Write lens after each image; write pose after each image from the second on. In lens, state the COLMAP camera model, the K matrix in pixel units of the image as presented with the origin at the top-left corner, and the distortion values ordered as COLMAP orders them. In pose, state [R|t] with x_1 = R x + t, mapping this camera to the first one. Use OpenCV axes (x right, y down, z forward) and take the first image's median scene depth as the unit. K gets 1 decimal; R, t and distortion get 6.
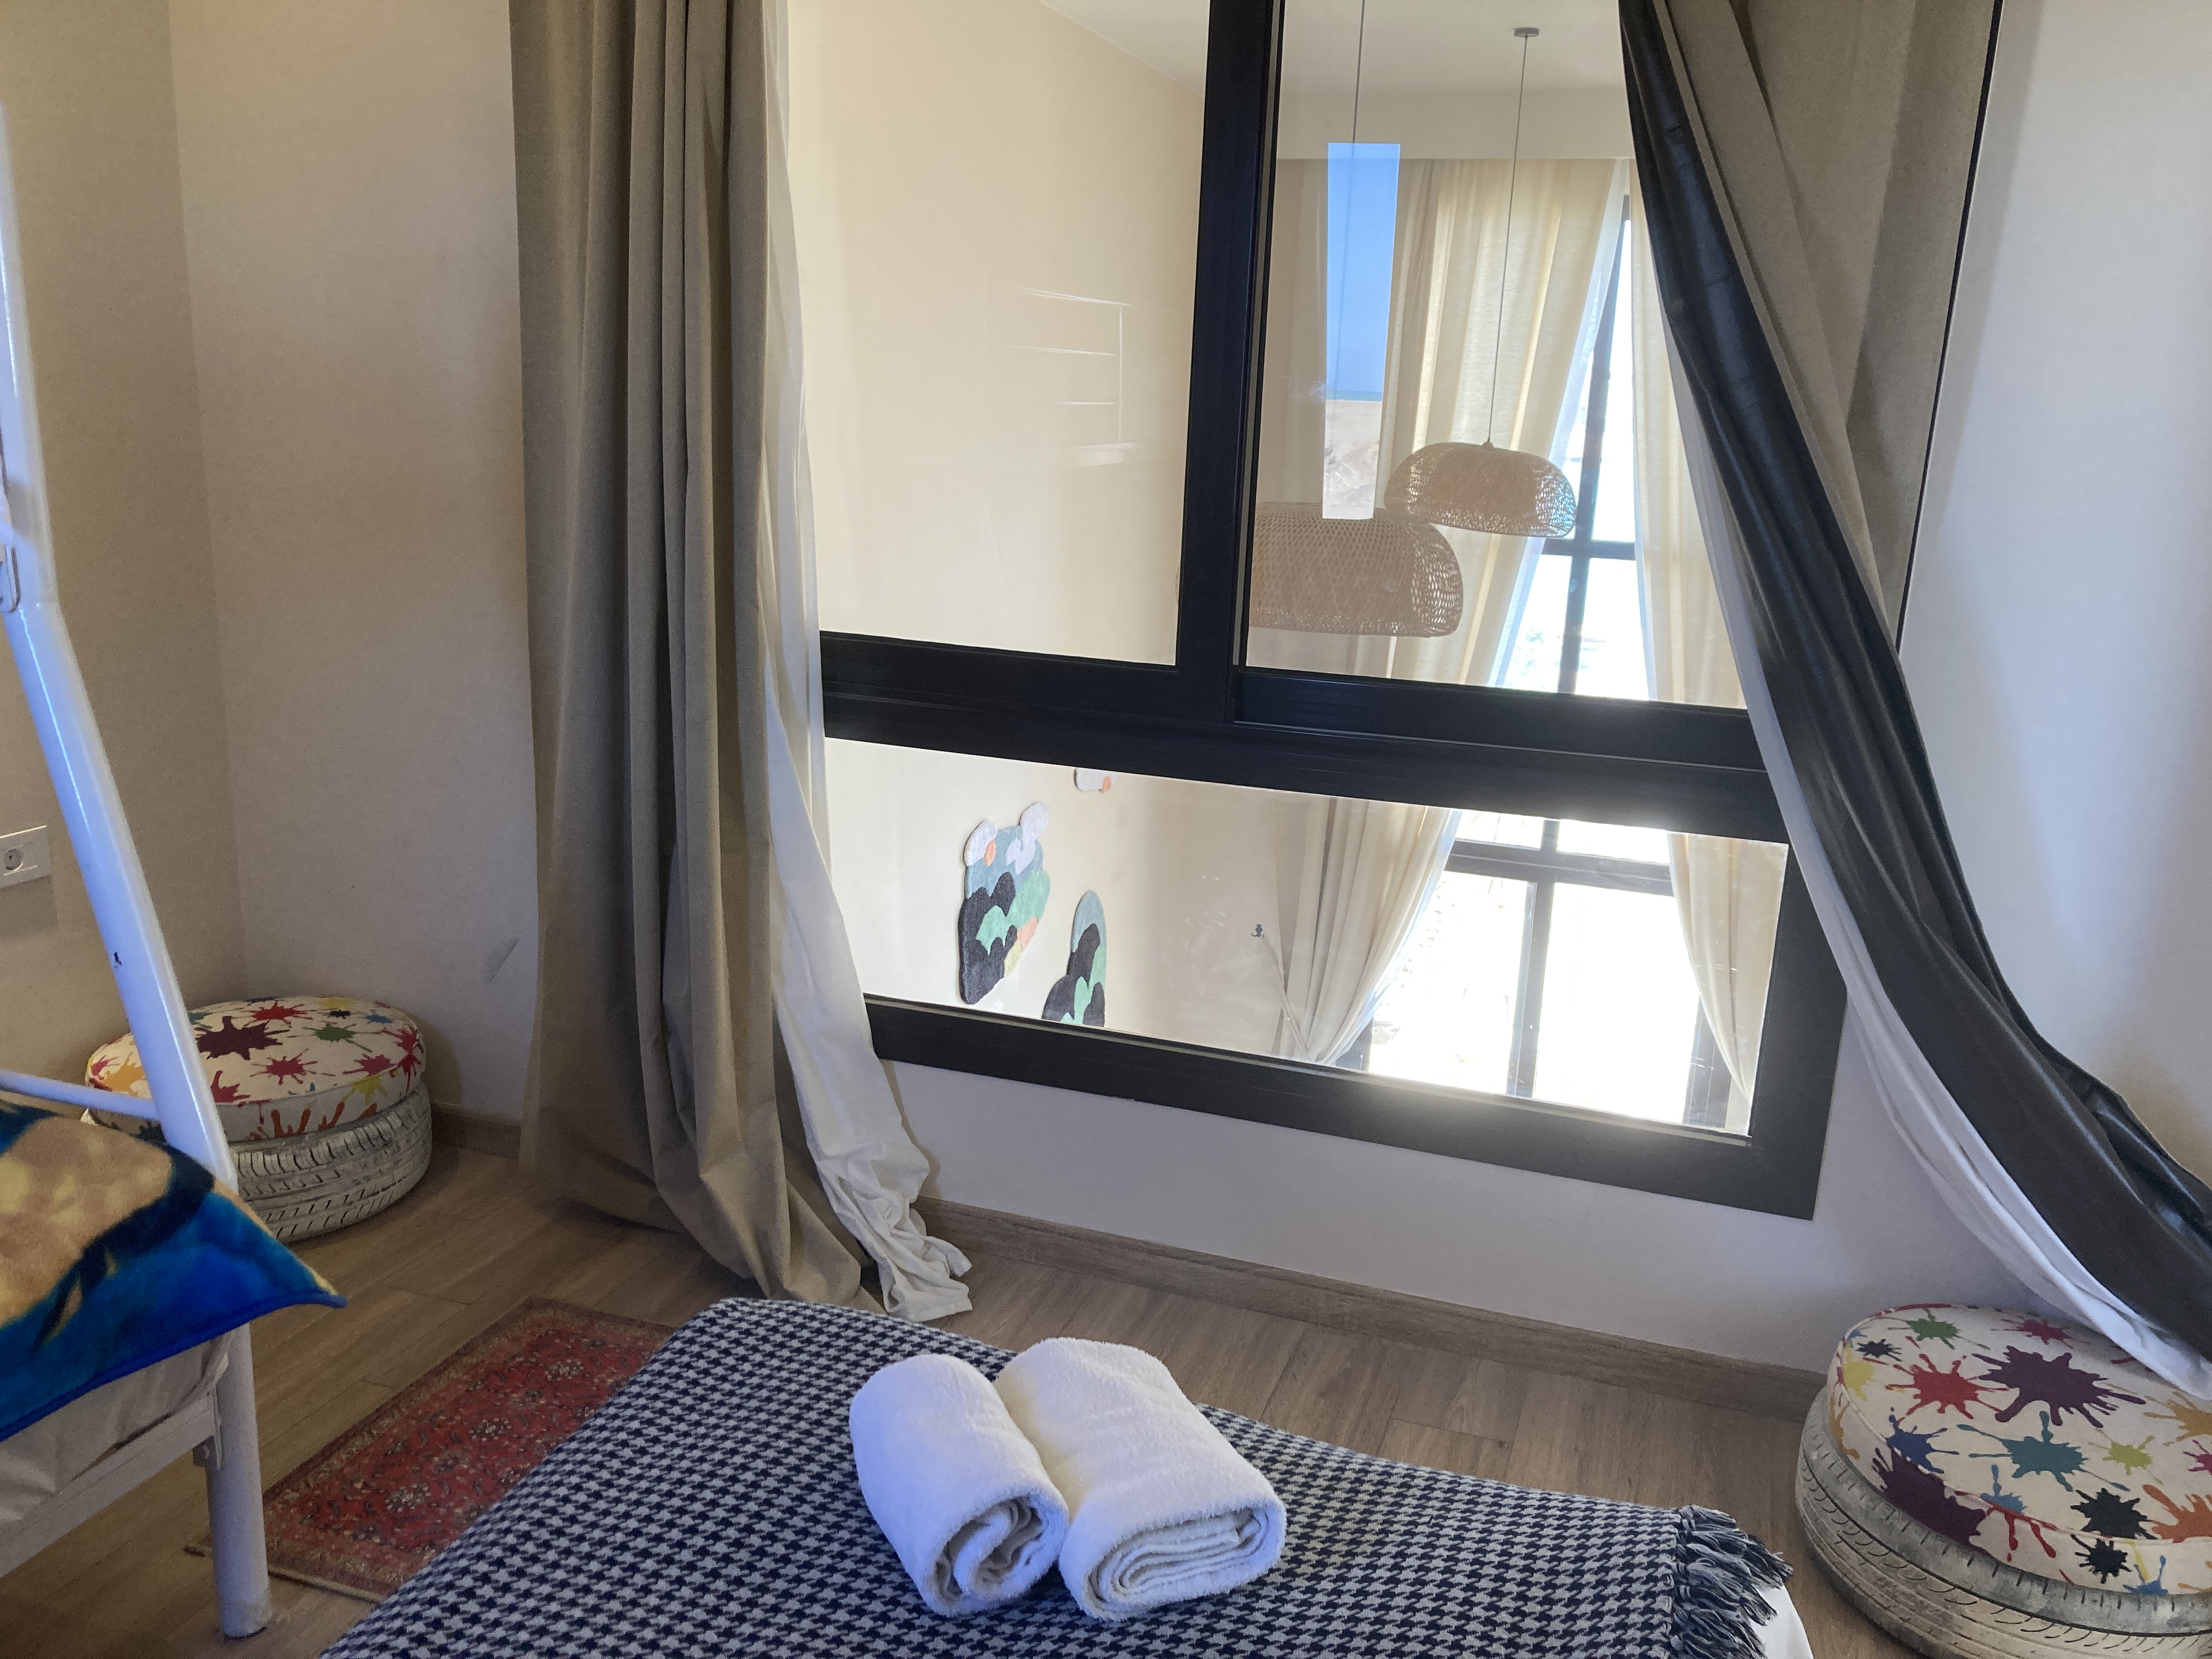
lens RADIAL K [[1835.4, 0, 1109.7], [0, 1835.4, 843.5], [0, 0, 1]] dist [0.033762, -0.014906]
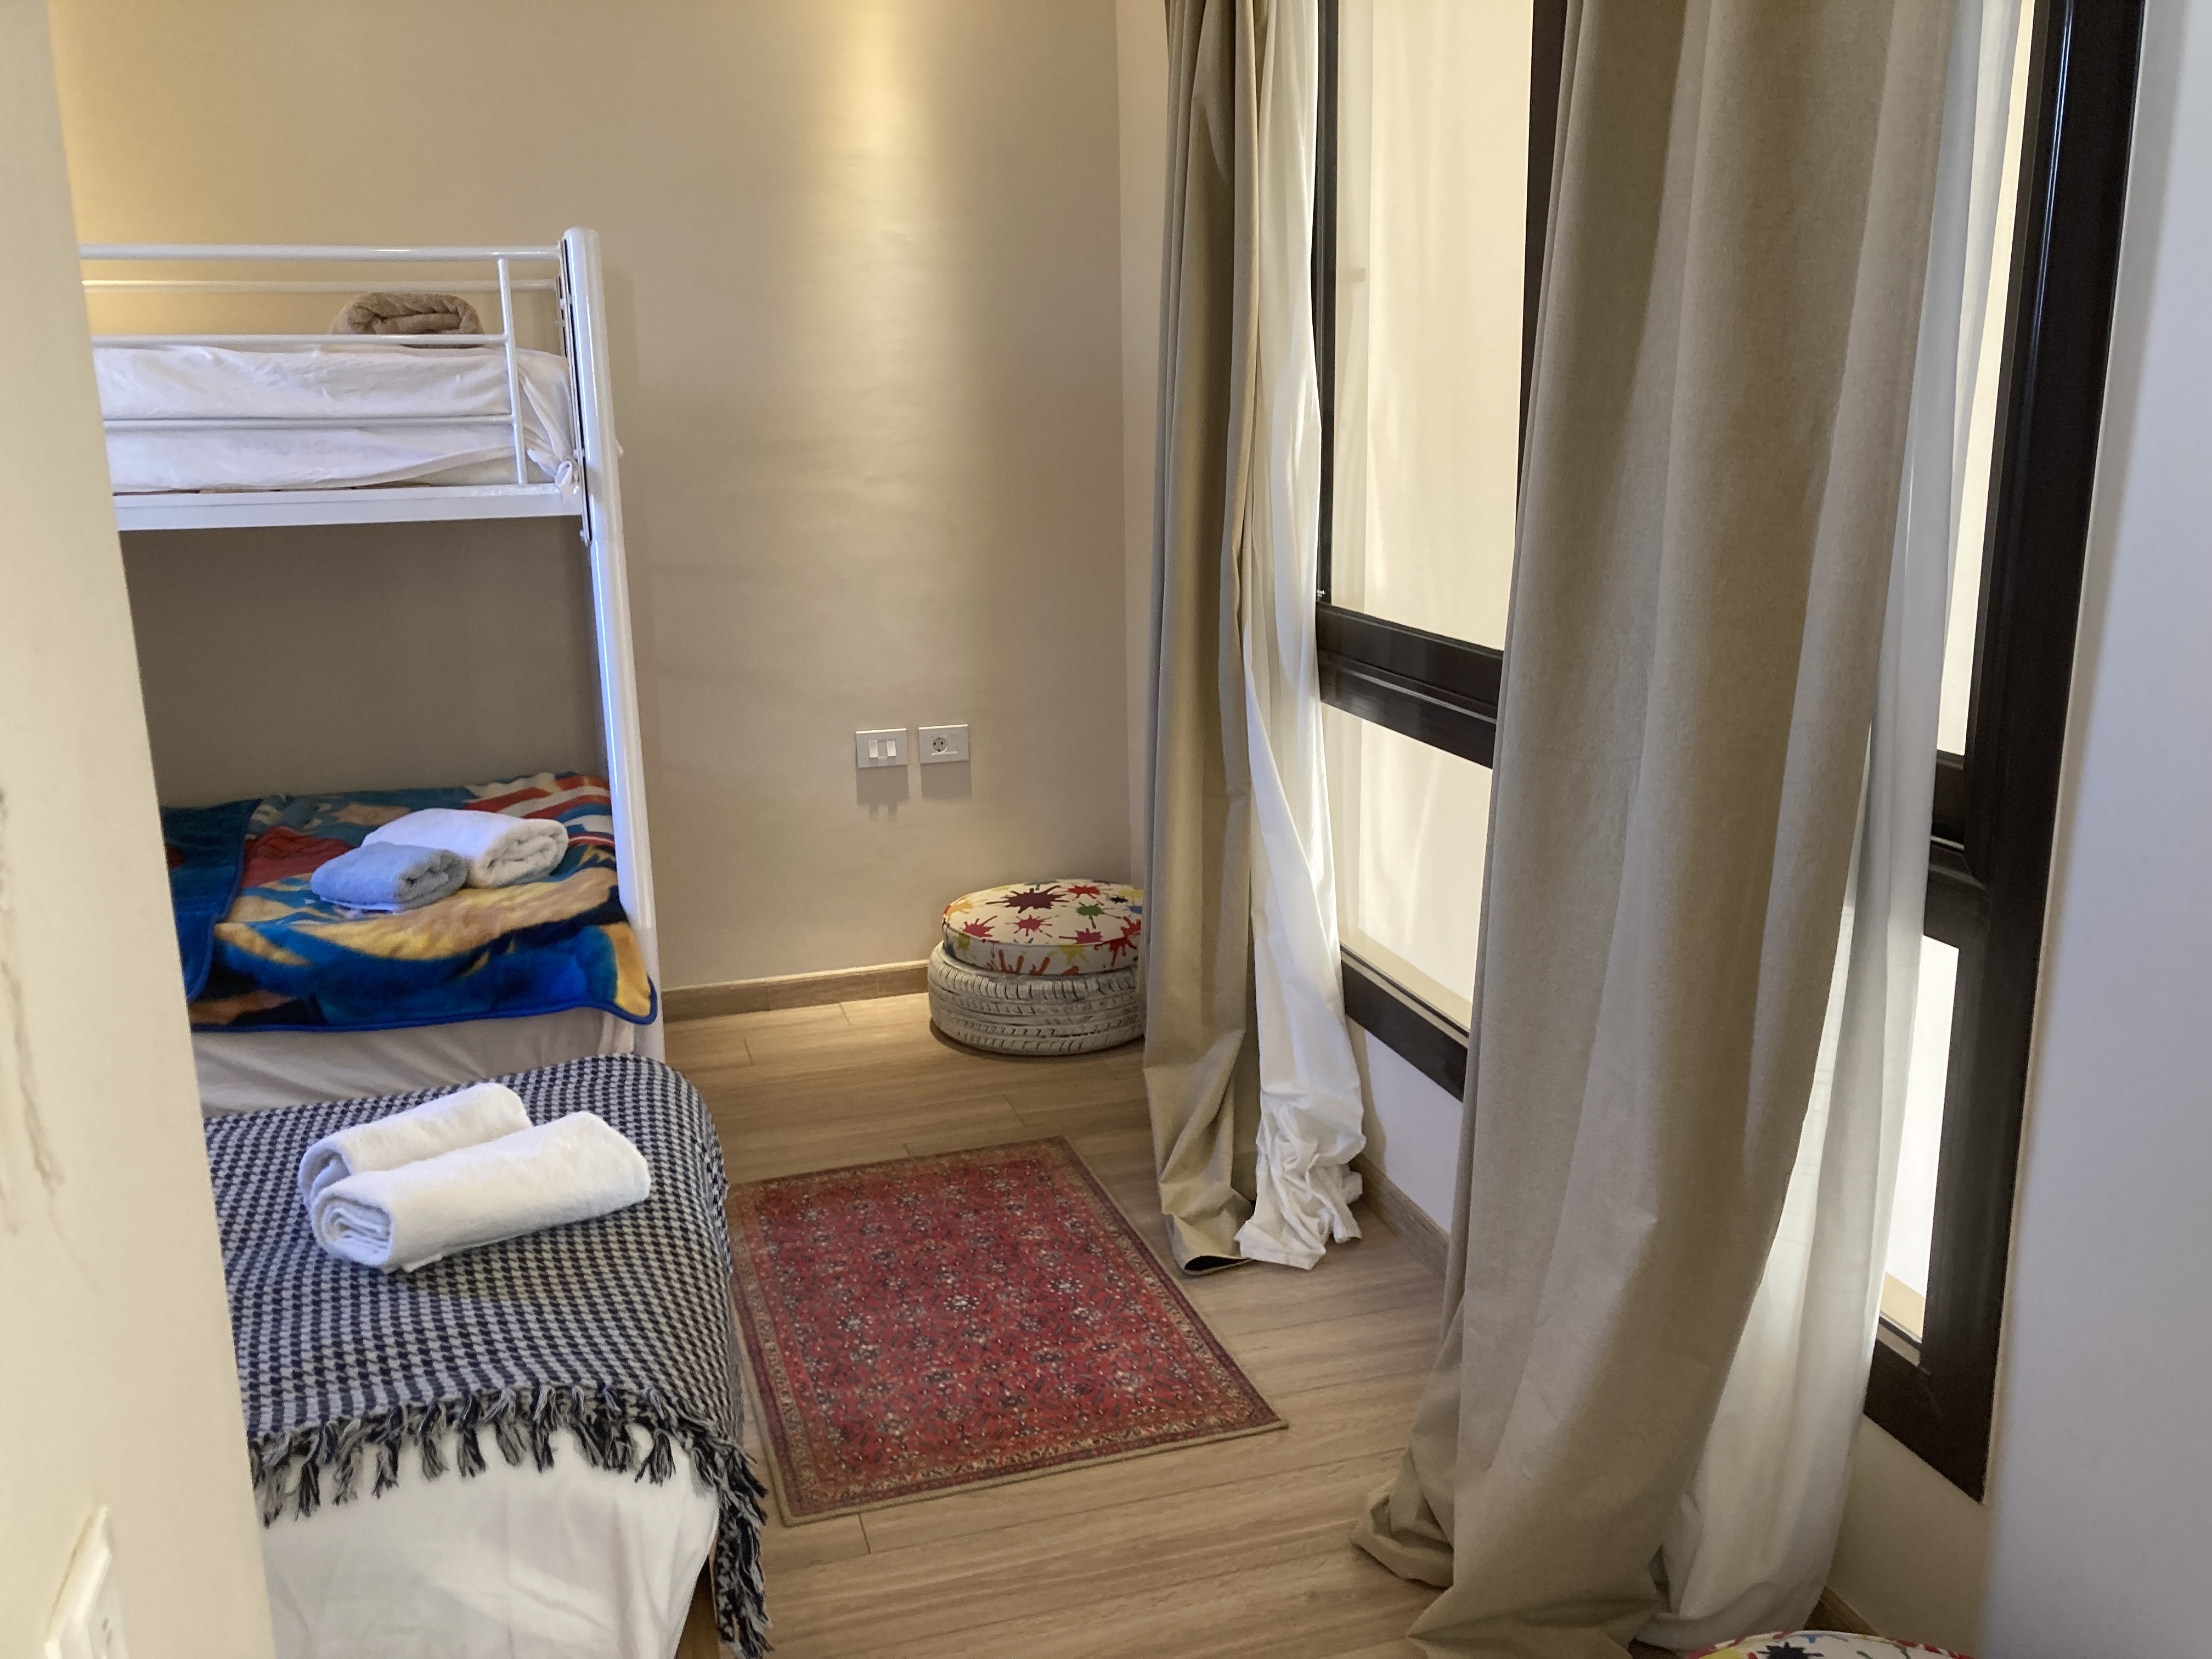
lens RADIAL K [[1835.4, 0, 1122.6], [0, 1835.4, 790.5], [0, 0, 1]] dist [0.033762, -0.014906]
pose [[0.583591, 0.121418, -0.802919, 0.625545], [-0.154472, 0.987303, 0.037025, -0.030050], [0.797220, 0.102421, 0.594937, 0.269171]]
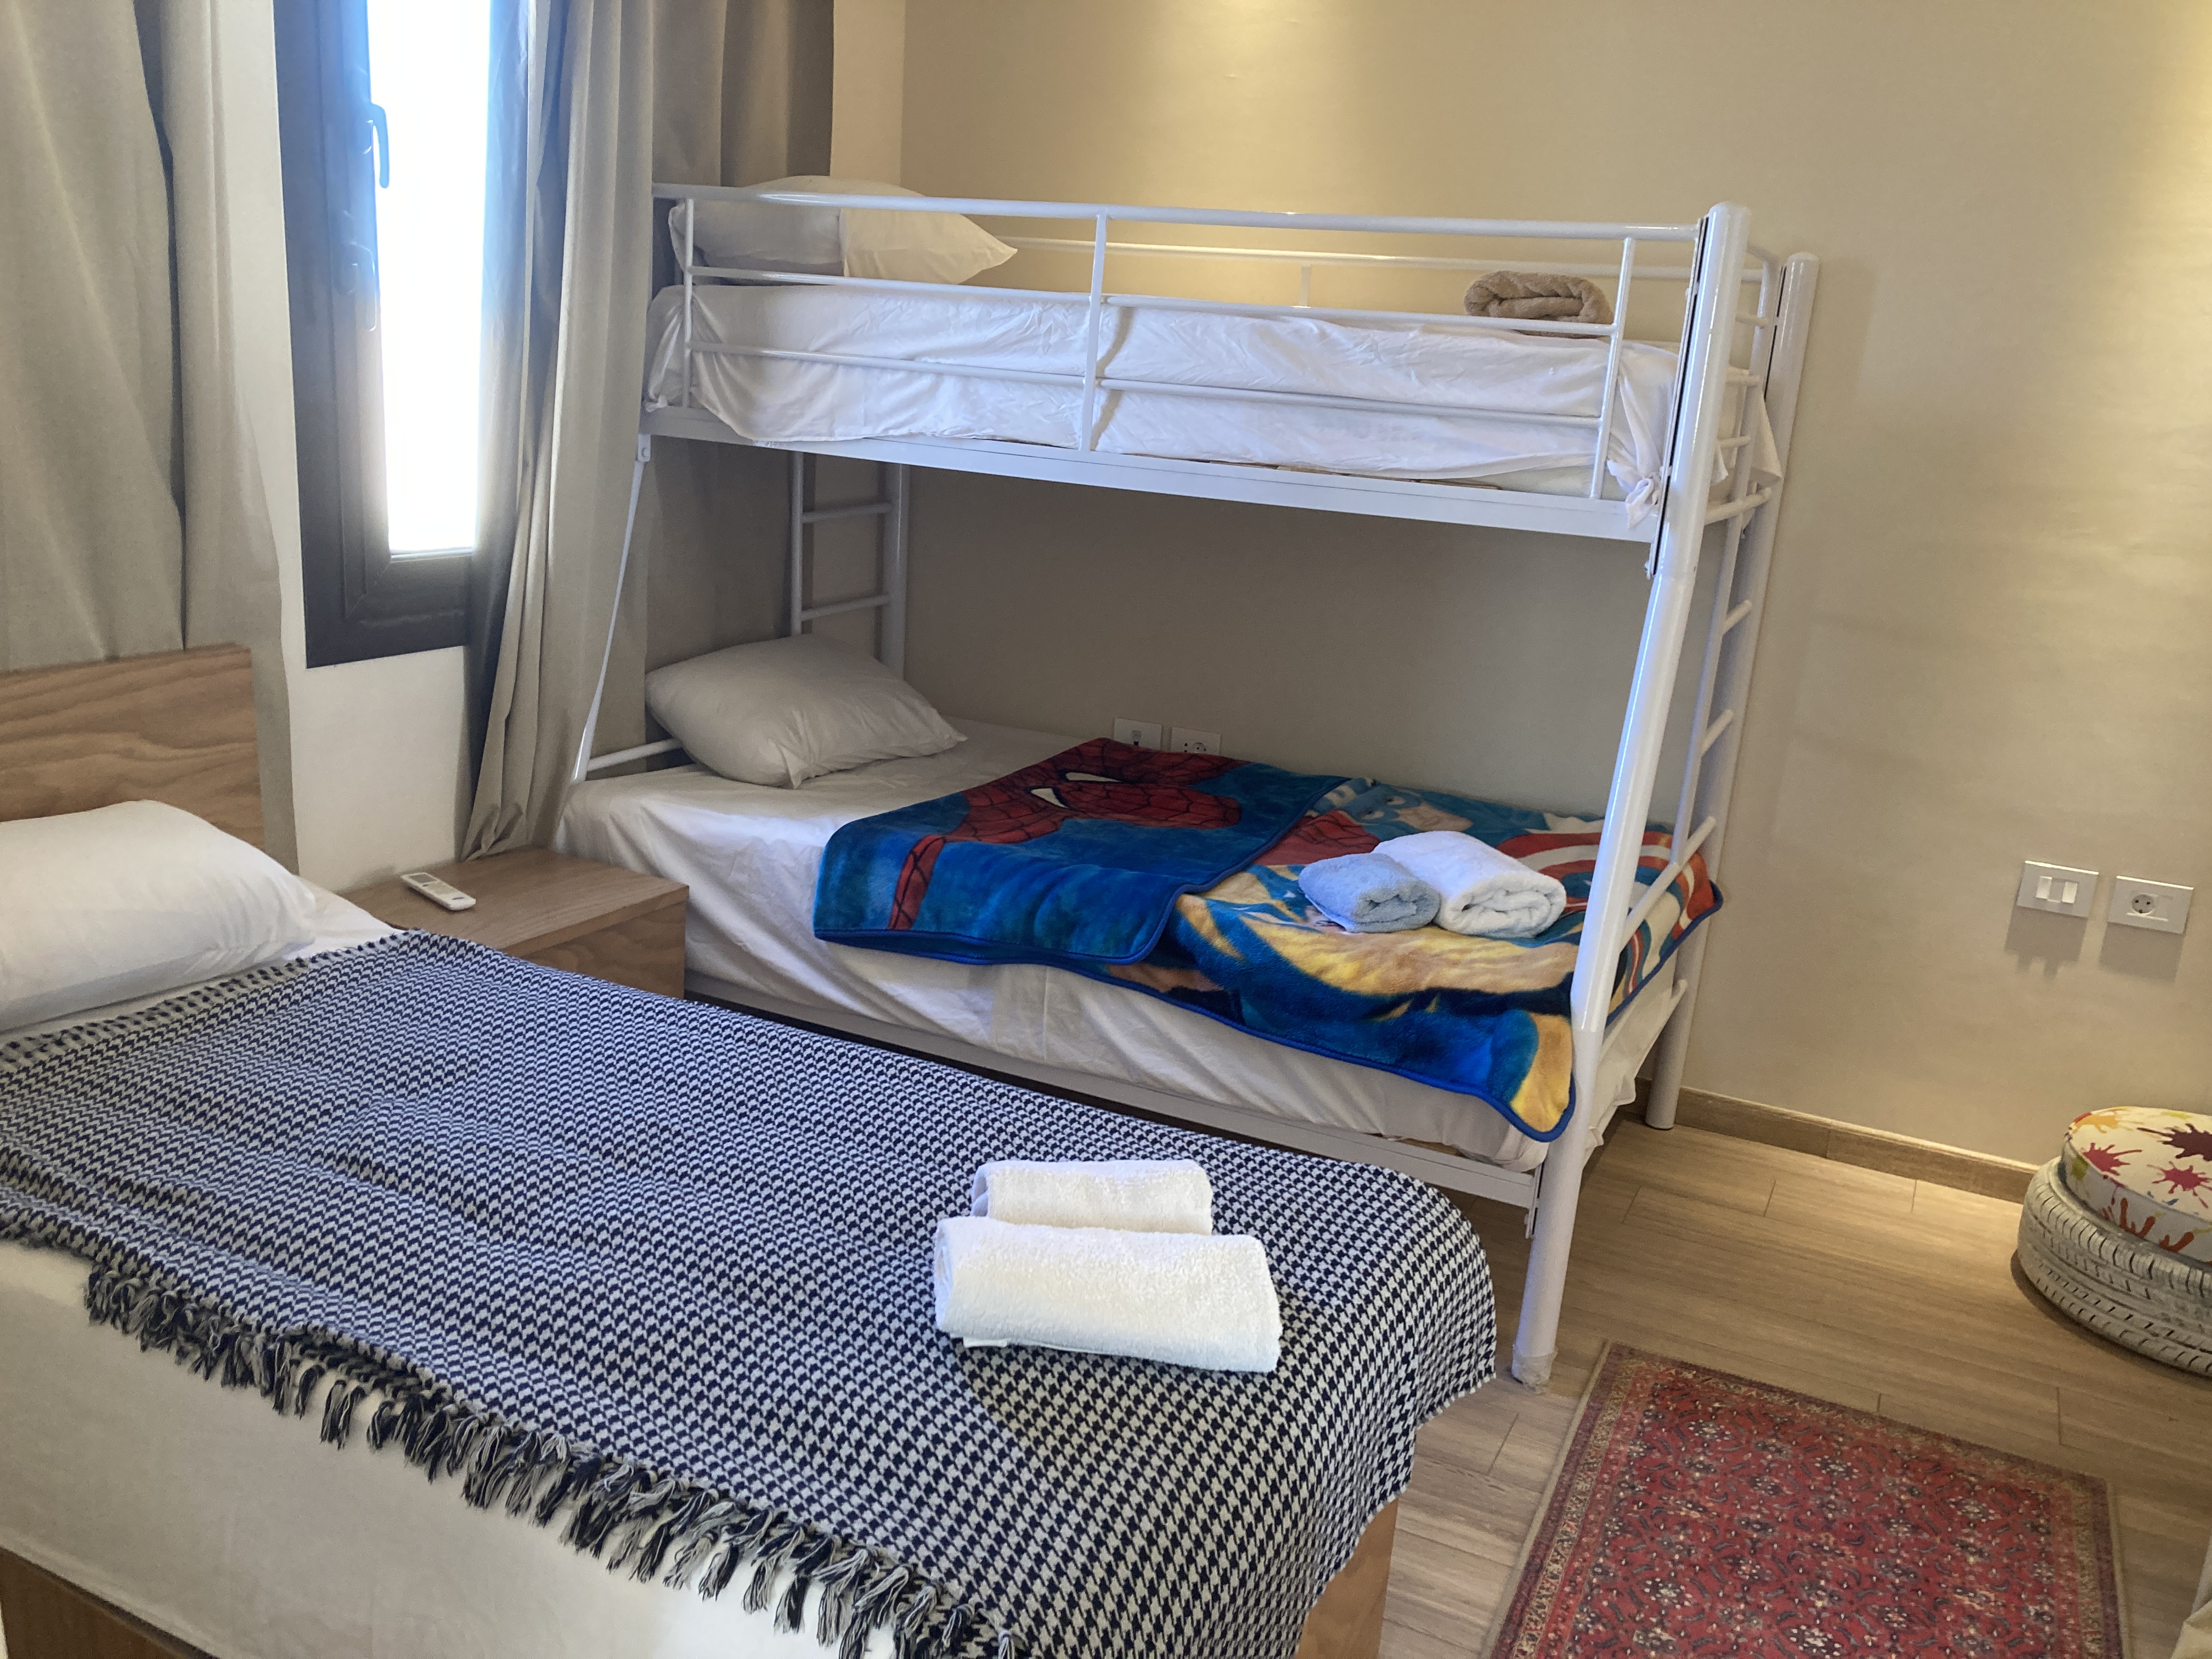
lens RADIAL K [[1835.4, 0, 1101.4], [0, 1835.4, 823.6], [0, 0, 1]] dist [0.033762, -0.014906]
pose [[-0.131250, 0.200728, -0.970815, 0.517719], [-0.311977, 0.921167, 0.232641, -0.095068], [0.940980, 0.333406, -0.058281, 0.470586]]
